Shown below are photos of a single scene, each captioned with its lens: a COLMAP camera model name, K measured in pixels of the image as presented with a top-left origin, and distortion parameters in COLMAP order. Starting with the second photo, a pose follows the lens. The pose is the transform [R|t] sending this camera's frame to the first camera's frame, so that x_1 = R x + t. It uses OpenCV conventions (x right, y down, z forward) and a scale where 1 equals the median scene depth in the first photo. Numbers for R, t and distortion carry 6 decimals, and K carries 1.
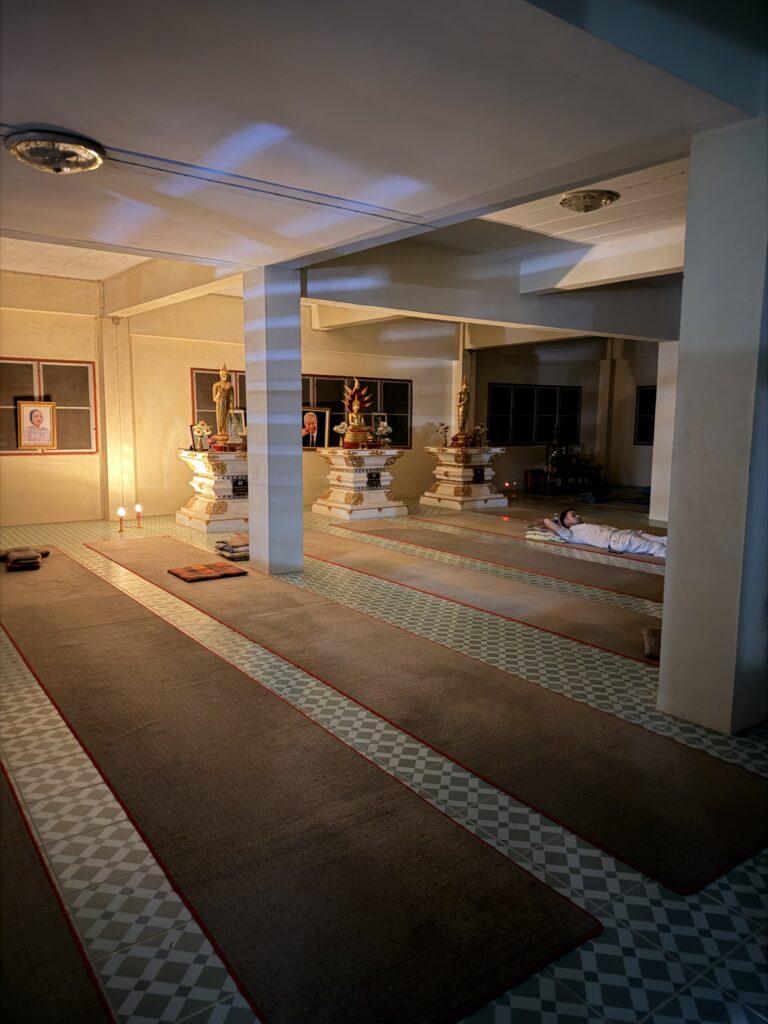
lens RADIAL K [[739.1, 0, 384.5], [0, 739.1, 511.5], [0, 0, 1]] dist [0.103884, -0.015153]
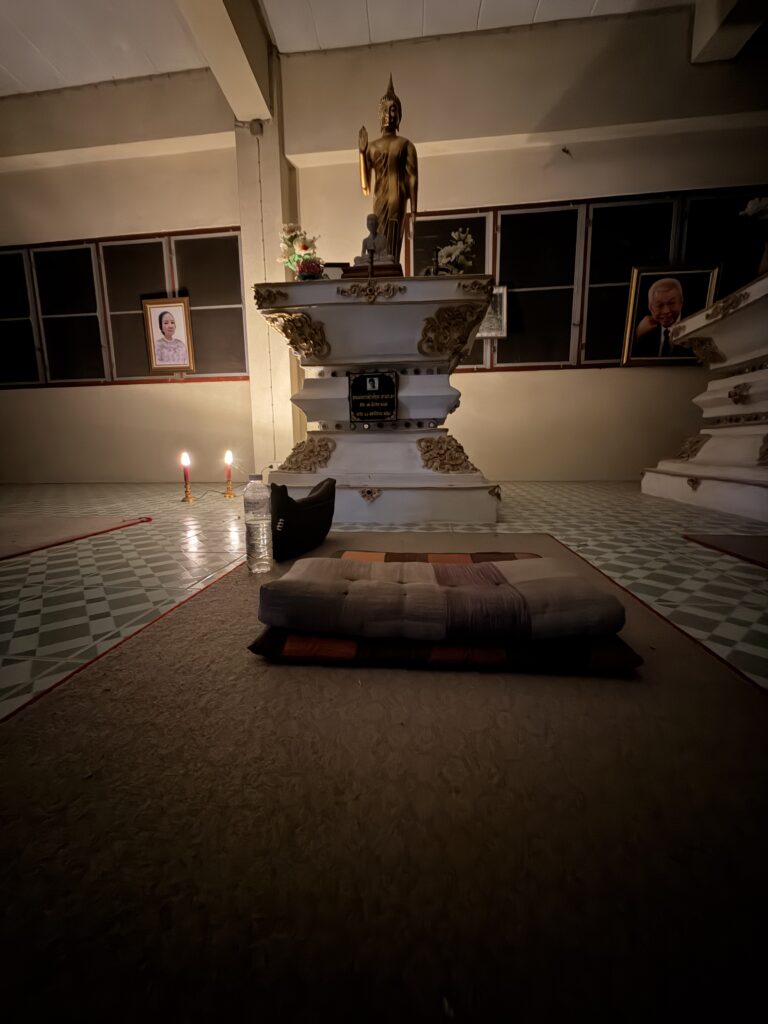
lens RADIAL K [[408.3, 0, 385.0], [0, 408.3, 509.5], [0, 0, 1]] dist [0.000930, 0.000011]
pose [[0.742422, 0.084260, -0.664612, -0.060642], [-0.065544, 0.996435, 0.053111, 0.008034], [0.666718, 0.004131, 0.745299, 0.855037]]
